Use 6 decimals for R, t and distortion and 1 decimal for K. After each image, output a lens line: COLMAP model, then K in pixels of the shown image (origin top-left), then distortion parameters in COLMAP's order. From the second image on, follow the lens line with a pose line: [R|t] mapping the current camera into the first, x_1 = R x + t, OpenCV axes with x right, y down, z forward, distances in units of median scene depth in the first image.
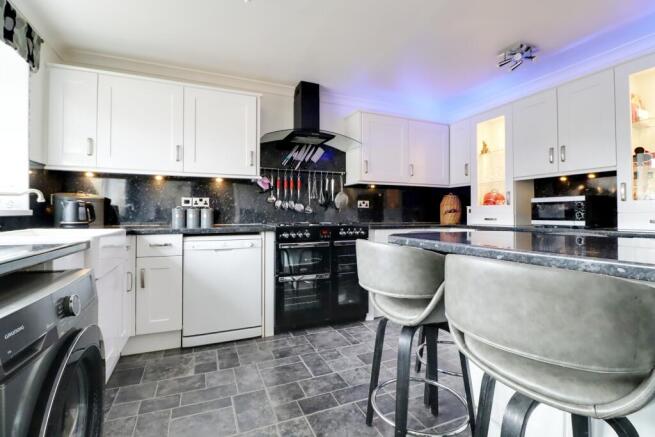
lens RADIAL K [[303.7, 0, 328.5], [0, 303.7, 211.1], [0, 0, 1]] dist [0.005309, -0.015955]
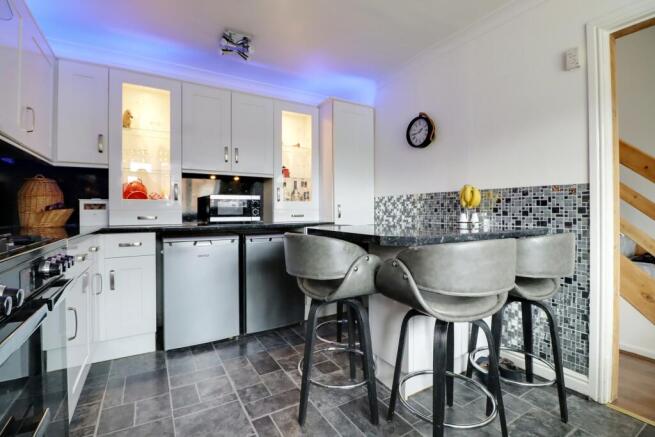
lens RADIAL K [[303.7, 0, 328.5], [0, 303.7, 211.1], [0, 0, 1]] dist [0.005309, -0.015955]
pose [[-0.127718, 0.000014, 0.991811, -0.313982], [-0.005227, 0.999986, -0.000688, 0.008384], [-0.991797, -0.005272, -0.127716, 0.731696]]
